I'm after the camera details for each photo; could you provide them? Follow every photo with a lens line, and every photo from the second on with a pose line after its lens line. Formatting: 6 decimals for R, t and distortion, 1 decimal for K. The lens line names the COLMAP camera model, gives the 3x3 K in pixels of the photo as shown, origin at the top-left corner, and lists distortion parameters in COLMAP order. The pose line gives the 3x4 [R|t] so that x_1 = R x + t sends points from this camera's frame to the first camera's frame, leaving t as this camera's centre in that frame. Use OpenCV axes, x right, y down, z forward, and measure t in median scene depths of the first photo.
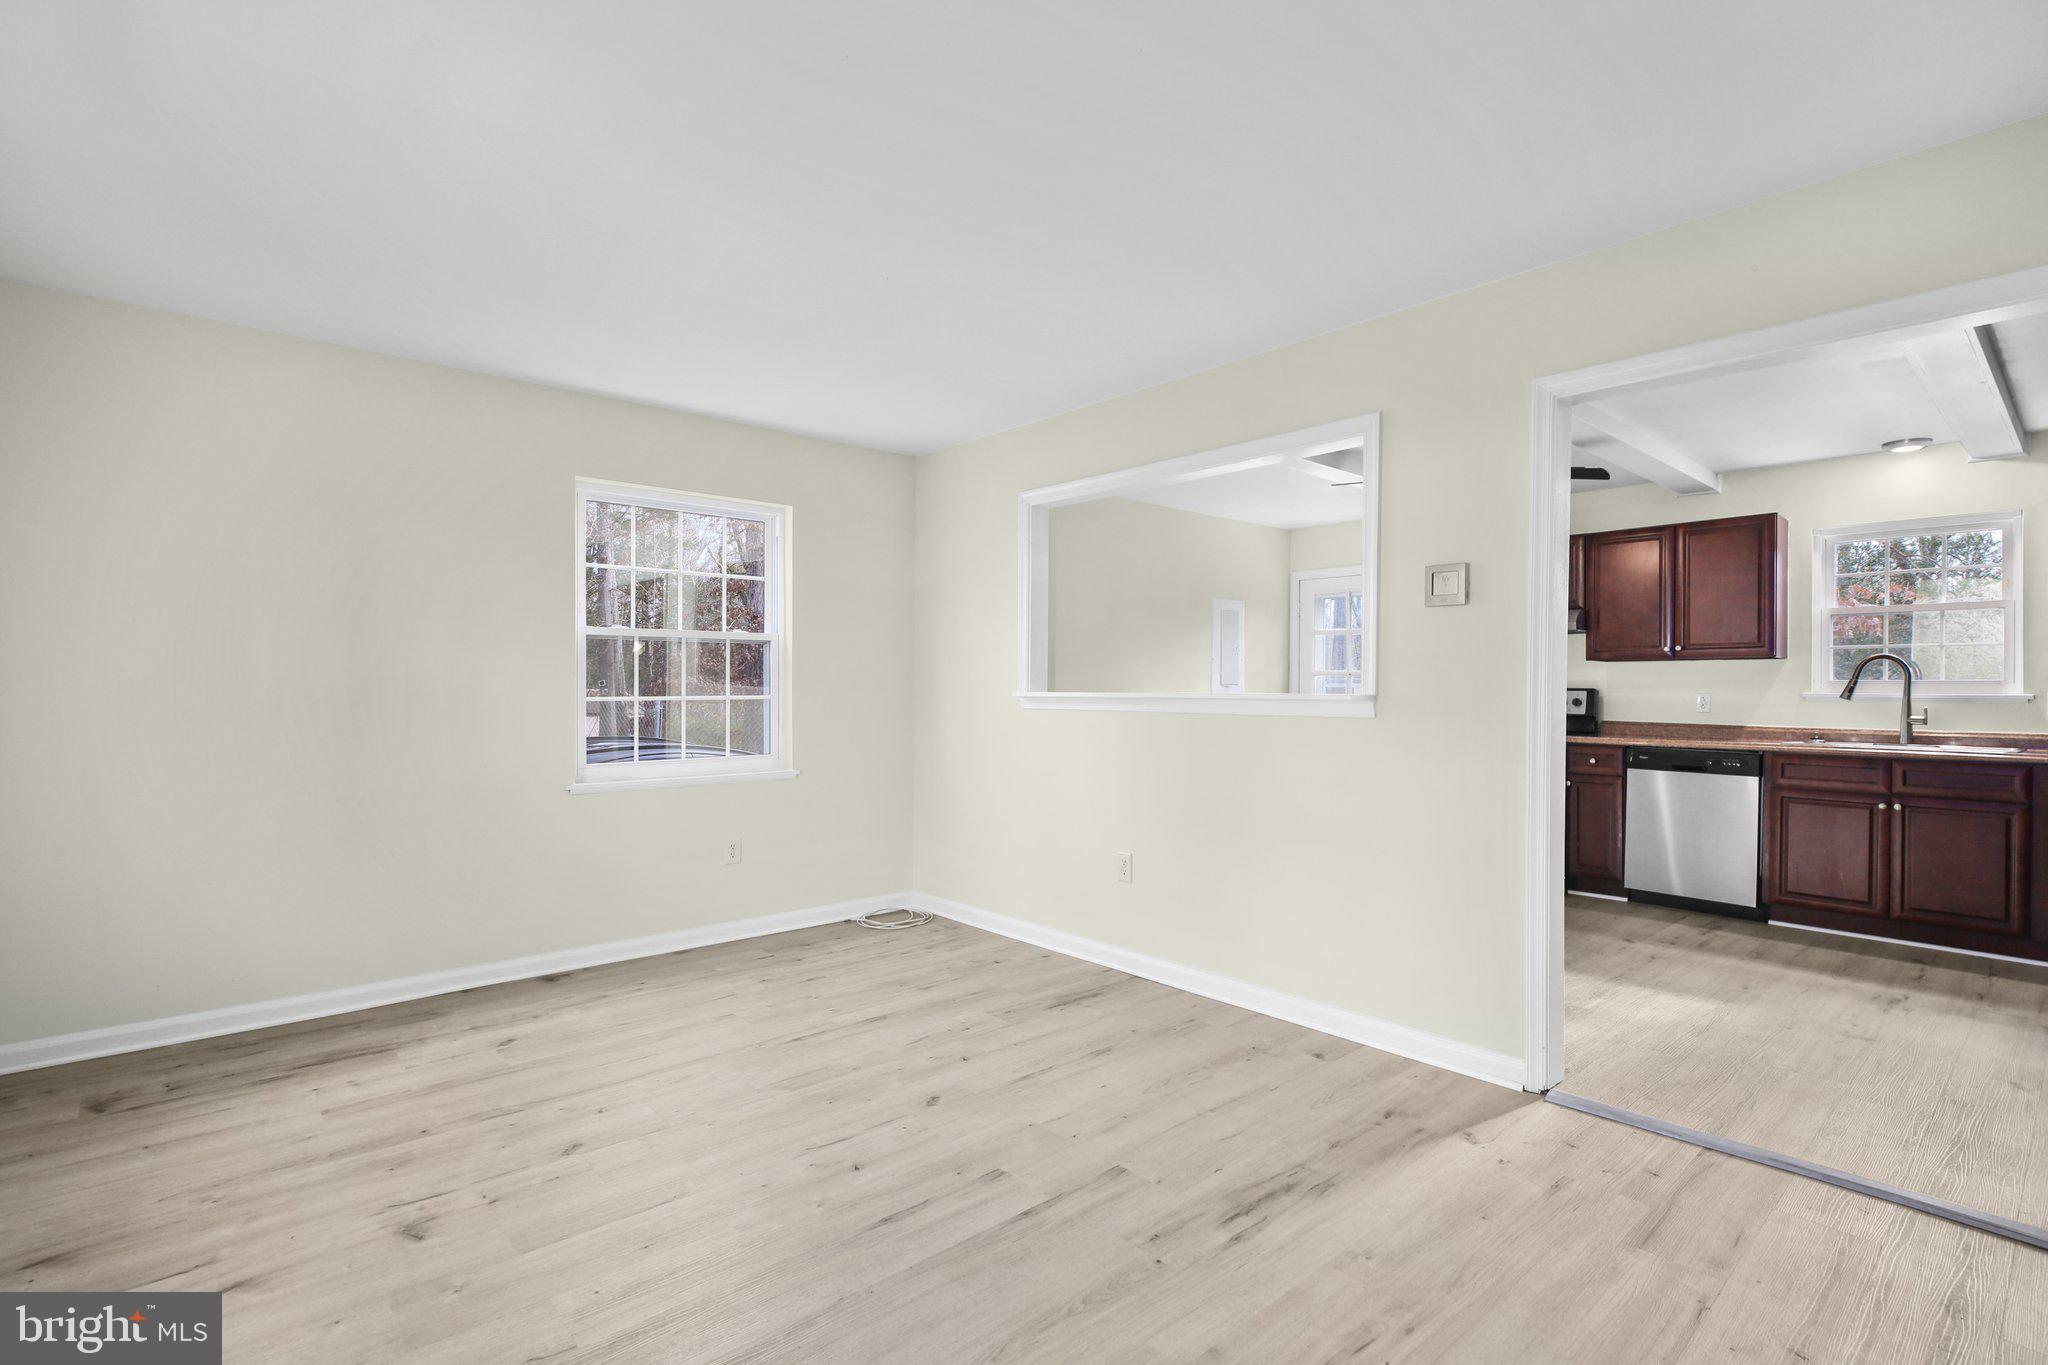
lens RADIAL K [[963.3, 0, 1024.7], [0, 963.3, 683.7], [0, 0, 1]] dist [-0.002389, 0.000916]
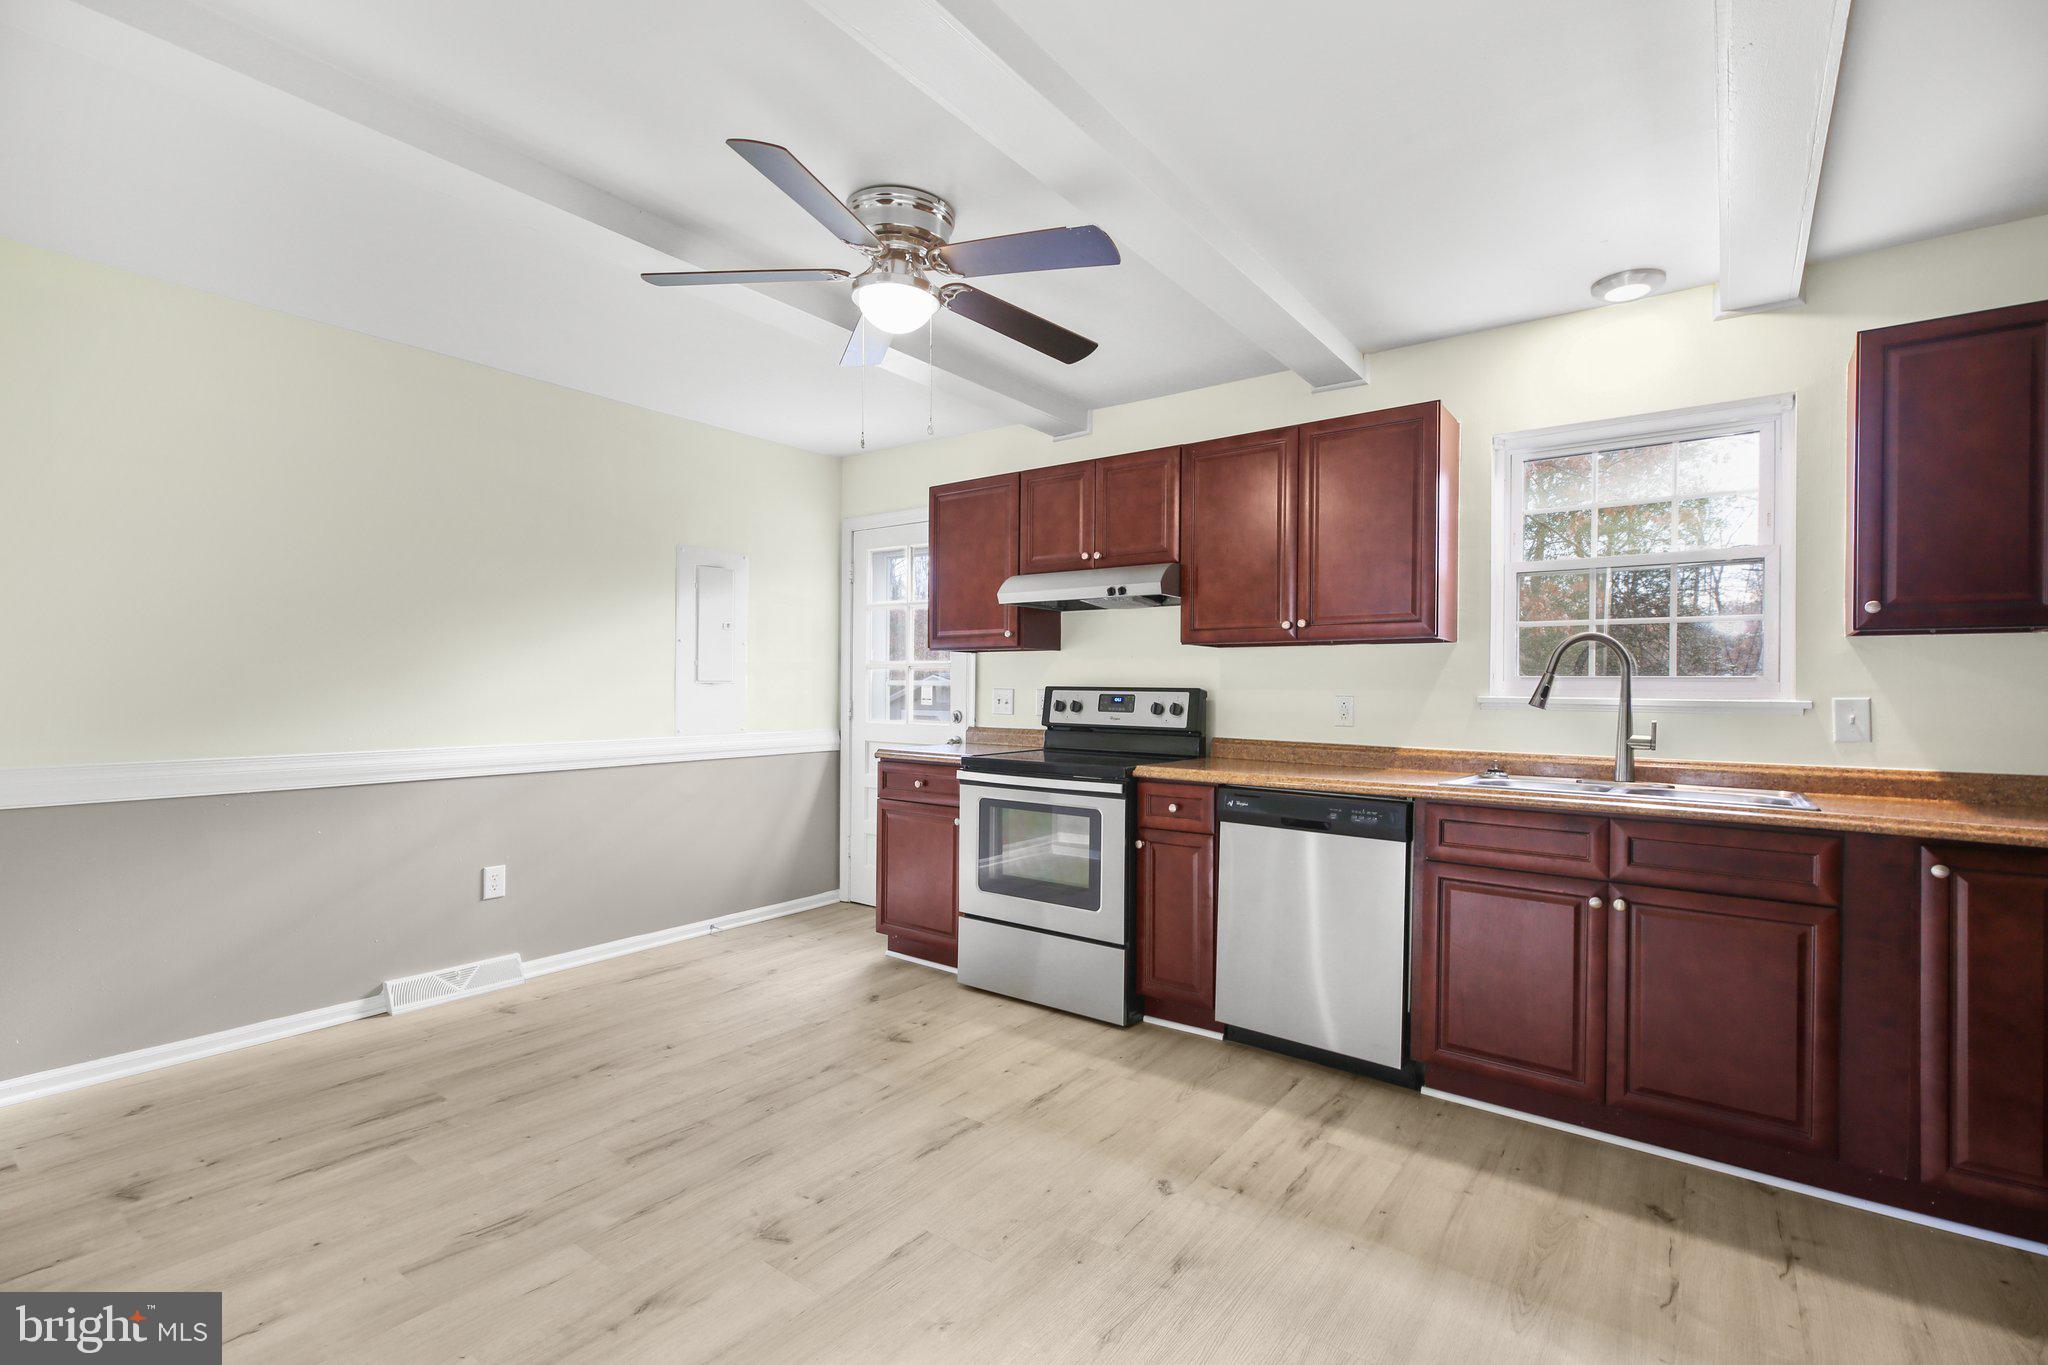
lens RADIAL K [[922.4, 0, 1040.5], [0, 922.4, 683.7], [0, 0, 1]] dist [0.015568, -0.003731]
pose [[0.977993, 0.002733, 0.208620, 0.471150], [-0.002185, 0.999994, -0.002860, 0.004371], [-0.208627, 0.002341, 0.977993, 0.547137]]
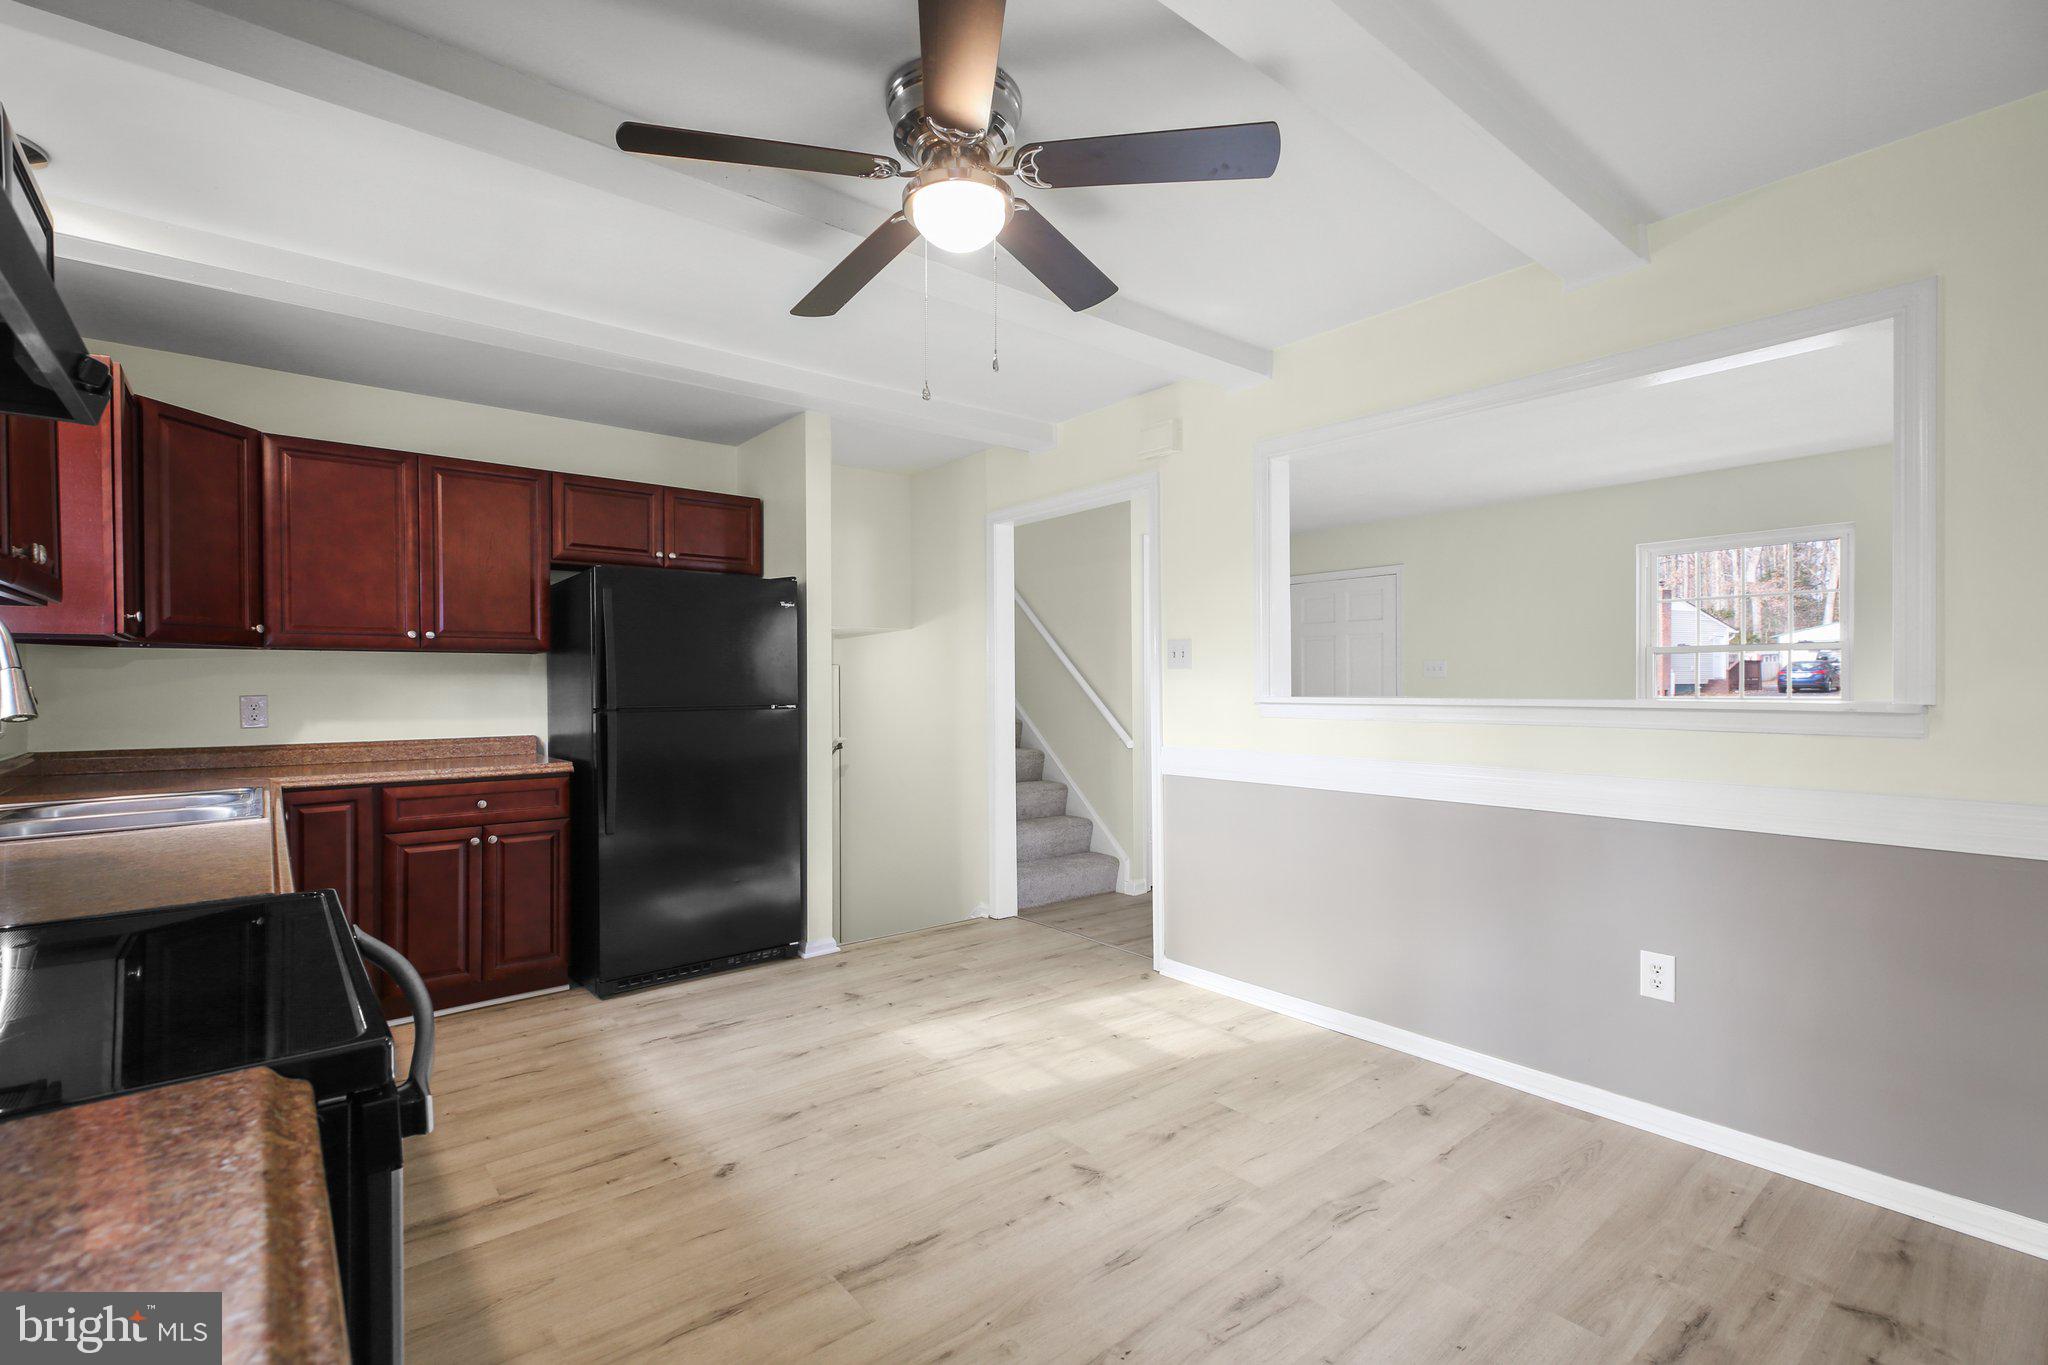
lens RADIAL K [[922.4, 0, 1038.2], [0, 922.4, 695.8], [0, 0, 1]] dist [0.015568, -0.003731]
pose [[-0.999440, -0.001182, 0.033437, 0.449437], [-0.000822, 0.999942, 0.010780, 0.002005], [-0.033448, 0.010746, -0.999383, 1.524735]]
